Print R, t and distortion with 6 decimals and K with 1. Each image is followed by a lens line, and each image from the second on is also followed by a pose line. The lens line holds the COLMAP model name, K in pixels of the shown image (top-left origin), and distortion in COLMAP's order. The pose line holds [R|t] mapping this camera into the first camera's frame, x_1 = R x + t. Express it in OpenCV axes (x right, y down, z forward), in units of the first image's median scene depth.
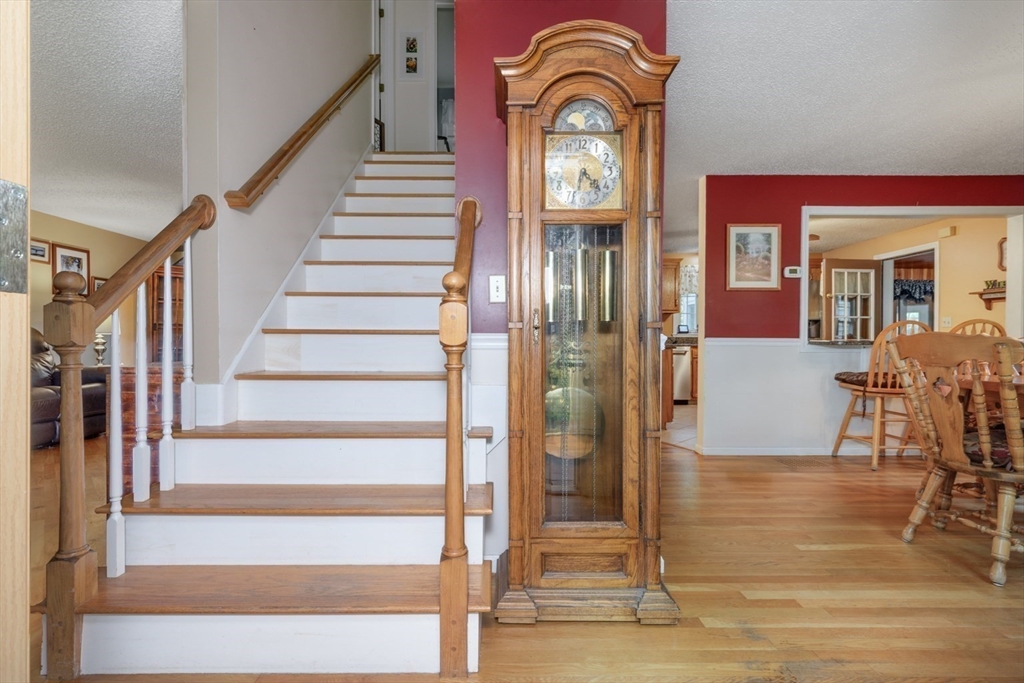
lens RADIAL K [[456.7, 0, 512.0], [0, 456.7, 341.5], [0, 0, 1]] dist [0.023356, 0.000016]
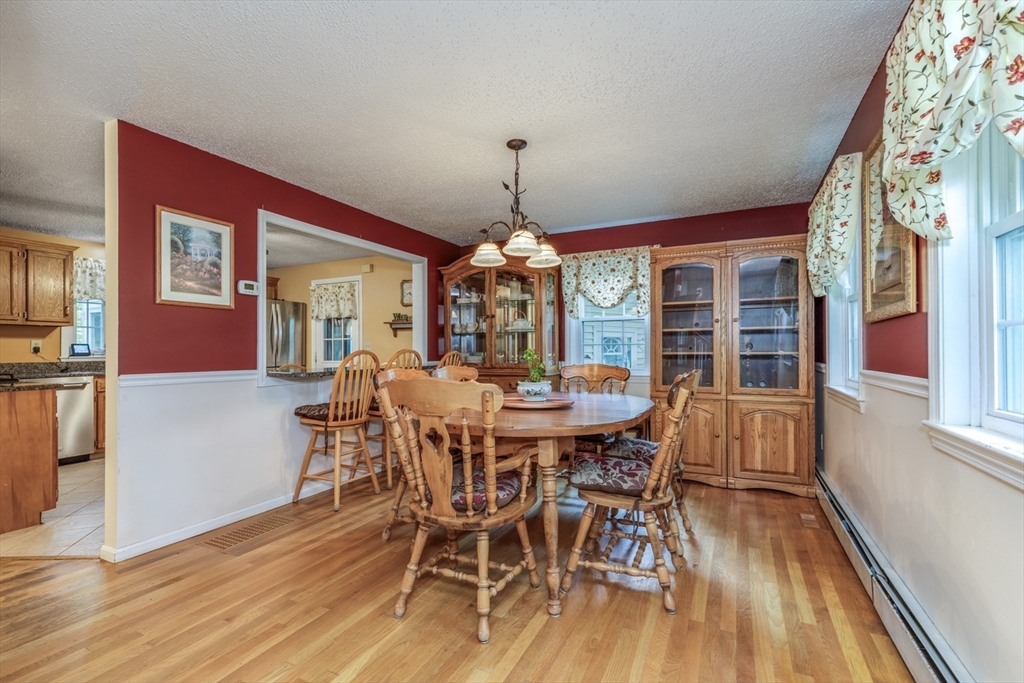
lens RADIAL K [[458.6, 0, 507.0], [0, 458.6, 346.2], [0, 0, 1]] dist [0.000727, -0.000431]
pose [[0.451312, 0.000843, 0.892366, 0.100199], [0.015104, 0.999849, -0.008583, -0.035298], [-0.892238, 0.017352, 0.451232, 0.240976]]
